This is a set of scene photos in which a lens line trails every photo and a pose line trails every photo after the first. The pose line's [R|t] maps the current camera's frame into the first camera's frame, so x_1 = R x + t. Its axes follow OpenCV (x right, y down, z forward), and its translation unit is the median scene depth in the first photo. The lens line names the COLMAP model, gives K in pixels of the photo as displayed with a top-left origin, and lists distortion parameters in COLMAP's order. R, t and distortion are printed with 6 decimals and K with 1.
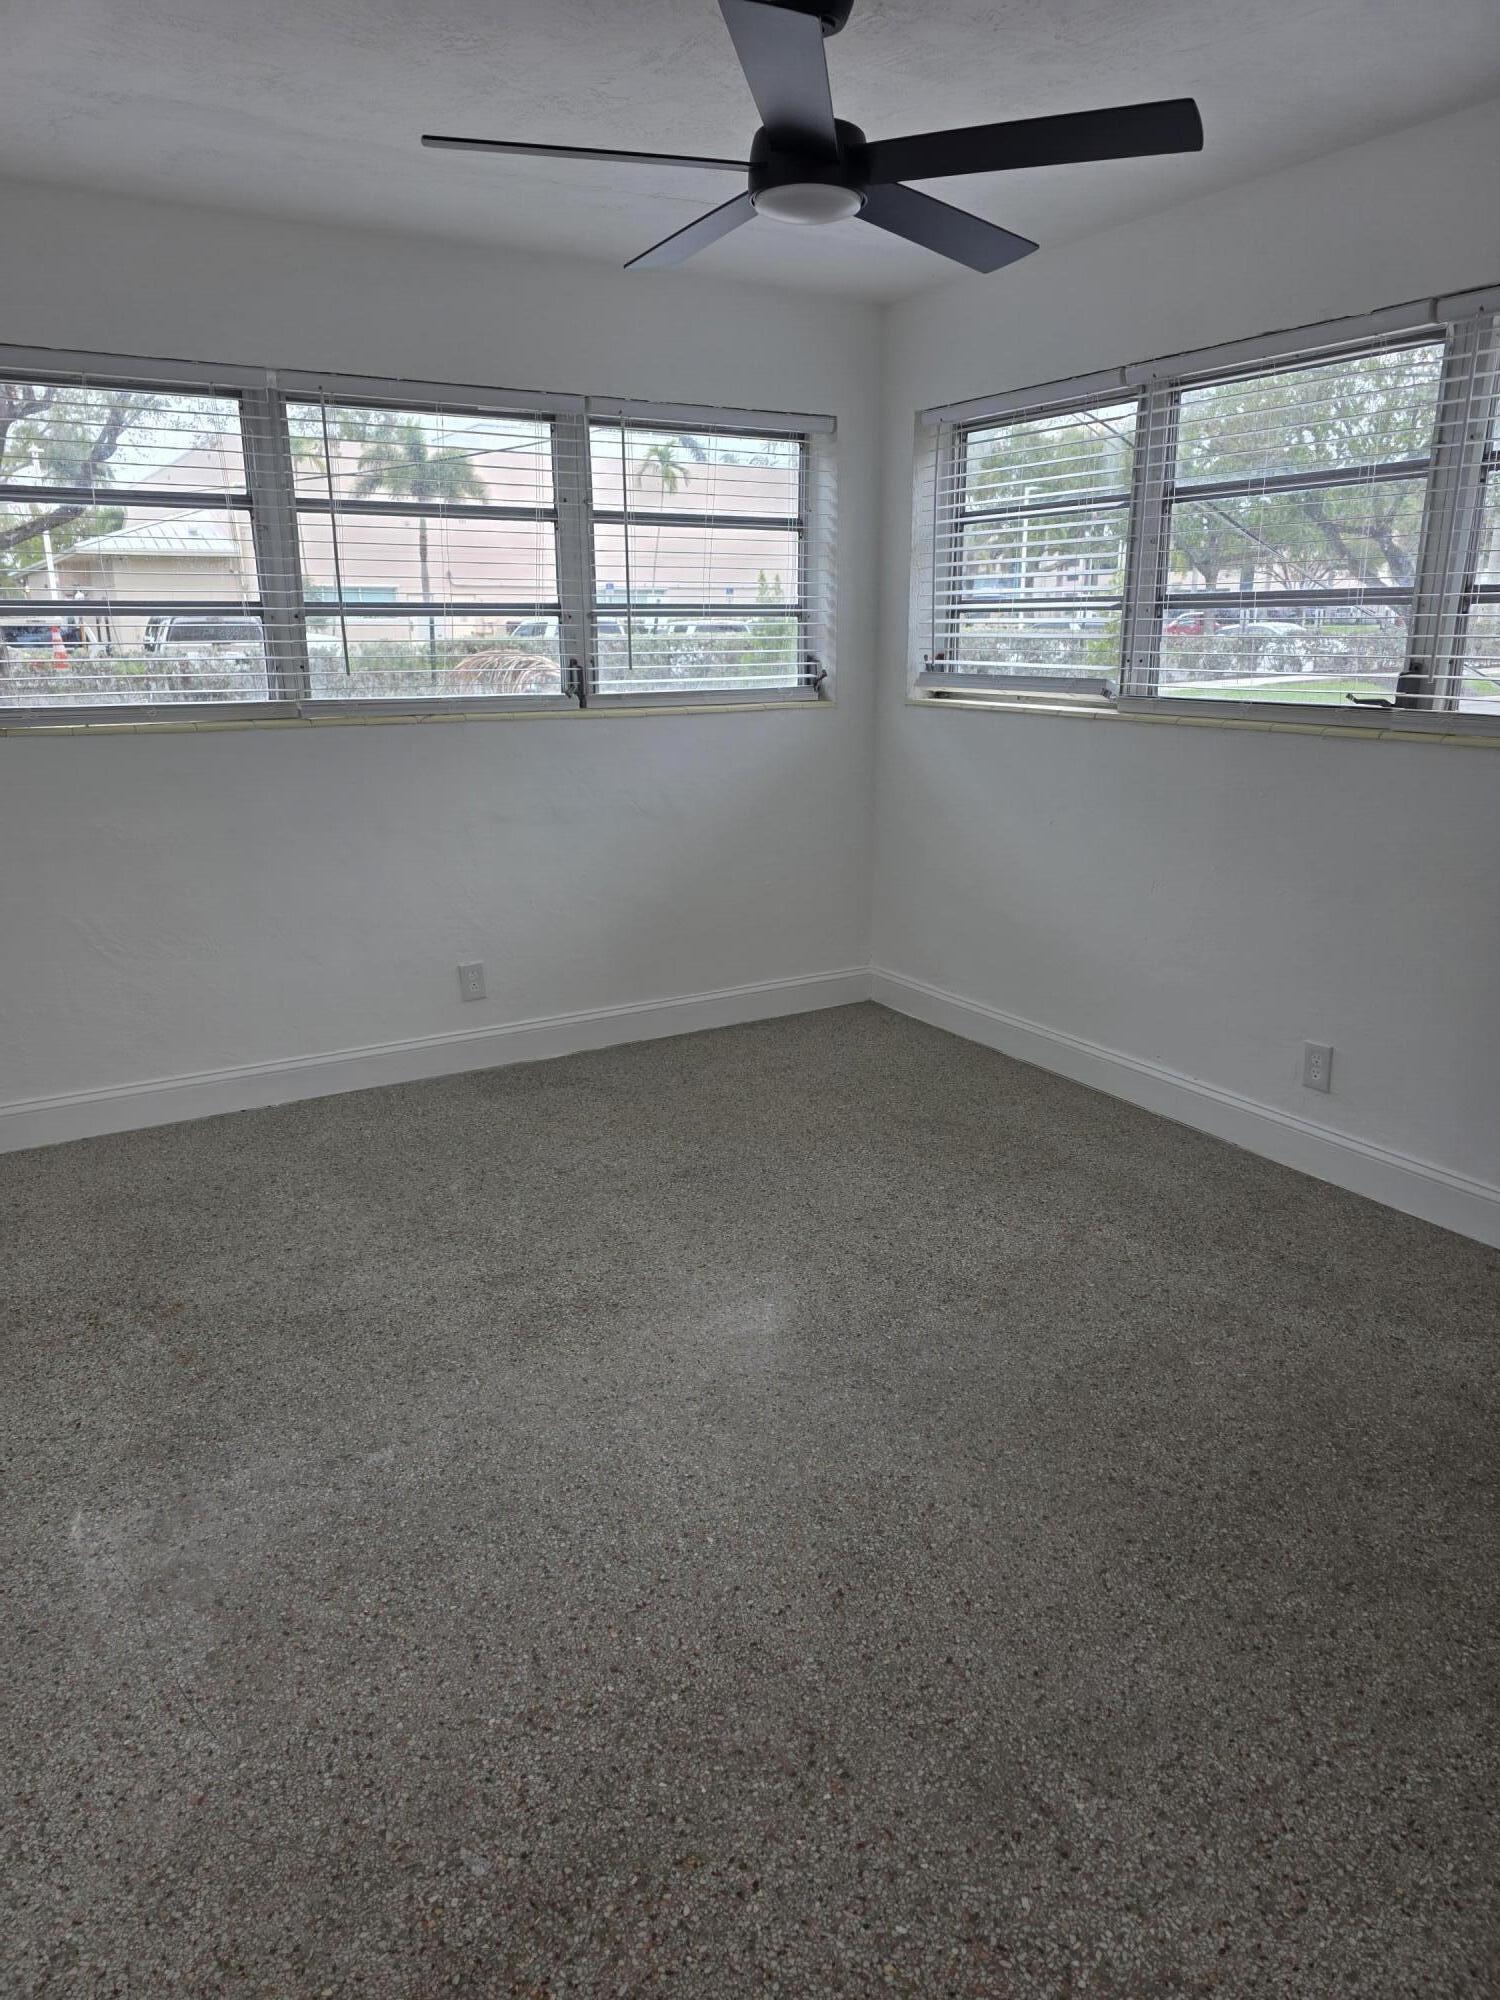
lens RADIAL K [[1344.7, 0, 789.7], [0, 1344.7, 990.0], [0, 0, 1]] dist [0.000644, -0.002522]
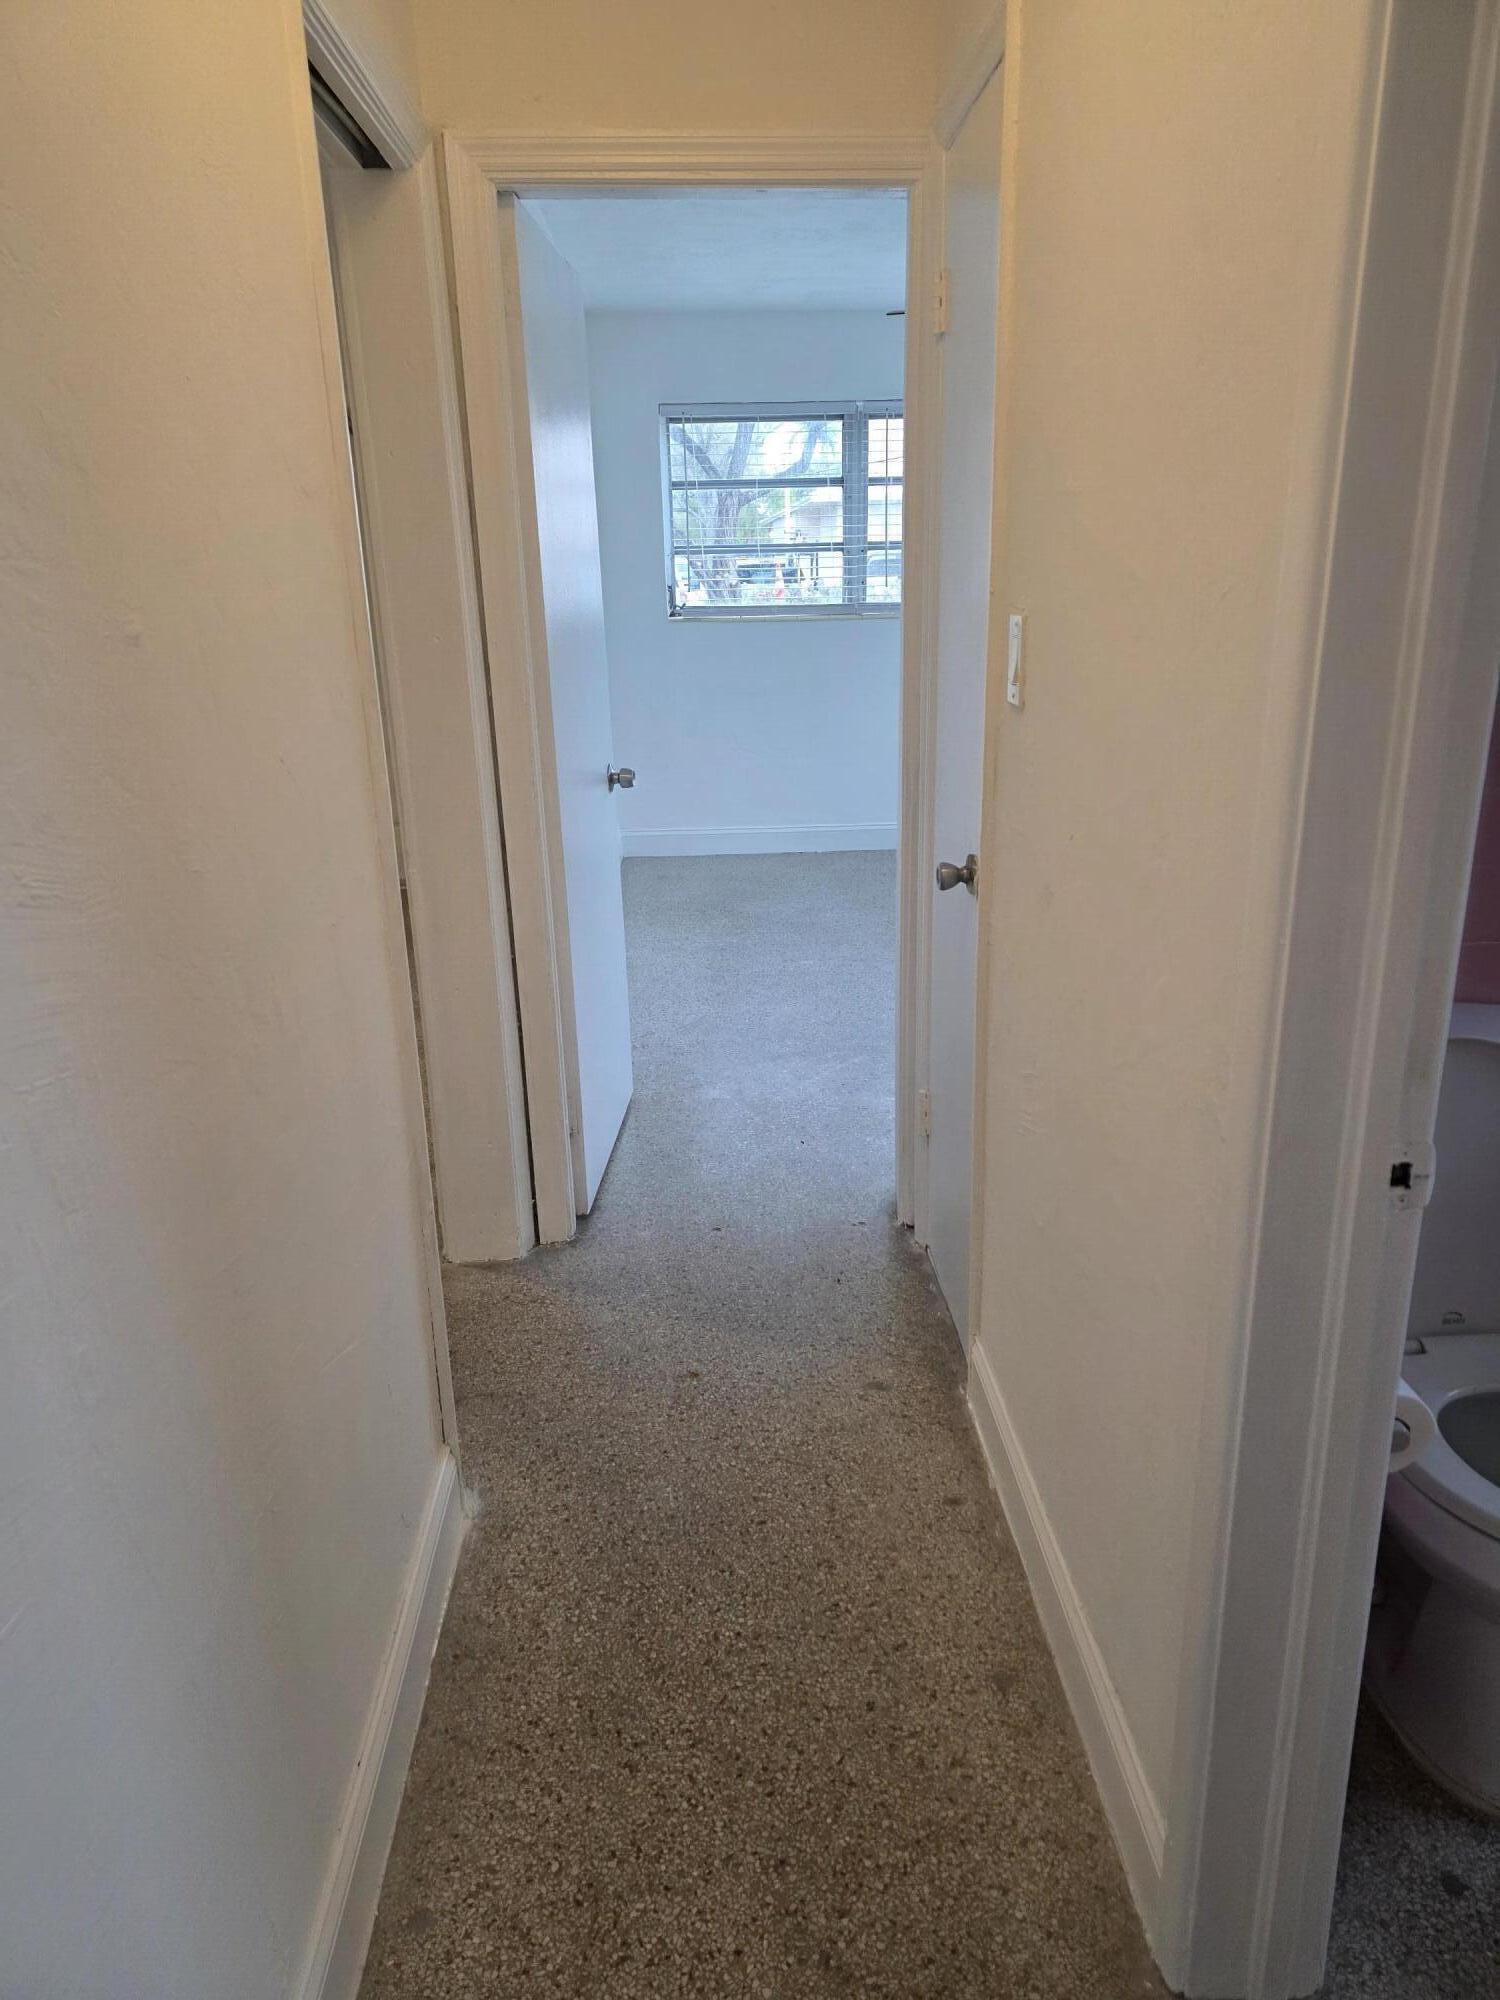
lens RADIAL K [[1344.7, 0, 789.7], [0, 1344.7, 990.0], [0, 0, 1]] dist [0.000644, -0.002522]
pose [[0.884189, 0.131422, -0.448262, 0.360662], [-0.111833, 0.991256, 0.070029, 0.148209], [0.453546, -0.011788, 0.891155, -0.507646]]
